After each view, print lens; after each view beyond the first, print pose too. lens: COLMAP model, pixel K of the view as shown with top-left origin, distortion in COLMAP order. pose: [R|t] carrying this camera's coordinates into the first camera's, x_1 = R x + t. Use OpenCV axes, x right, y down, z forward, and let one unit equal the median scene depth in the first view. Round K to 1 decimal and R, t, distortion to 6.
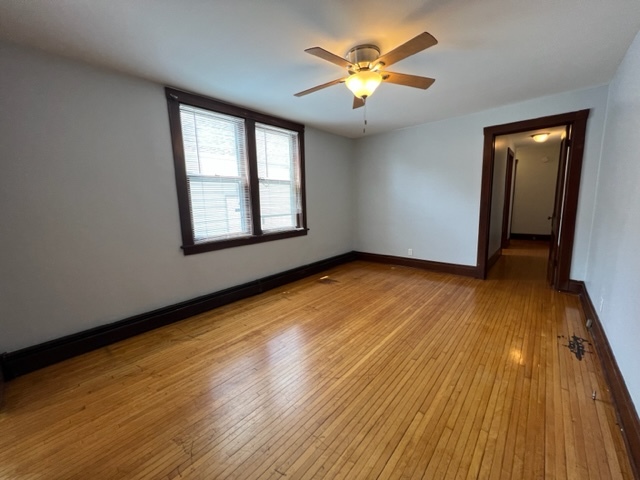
lens RADIAL K [[256.1, 0, 318.7], [0, 256.1, 238.4], [0, 0, 1]] dist [0.000917, 0.000076]
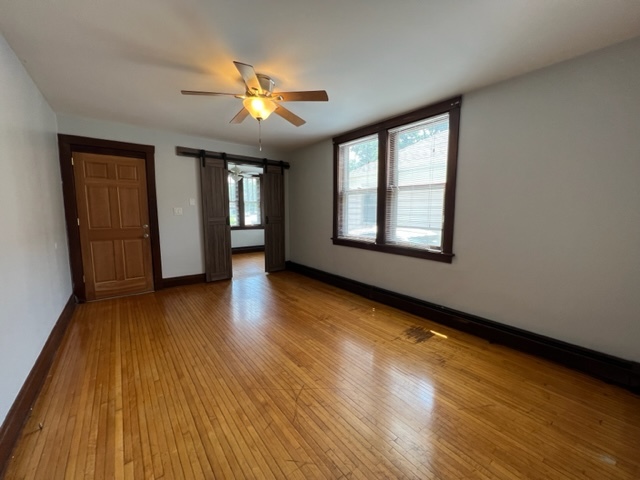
lens RADIAL K [[256.1, 0, 318.3], [0, 256.1, 238.4], [0, 0, 1]] dist [0.000917, 0.000076]
pose [[-0.178909, 0.135814, -0.974447, 0.727021], [-0.145606, 0.975865, 0.162745, -0.150315], [0.973031, 0.171002, -0.154816, 0.856262]]
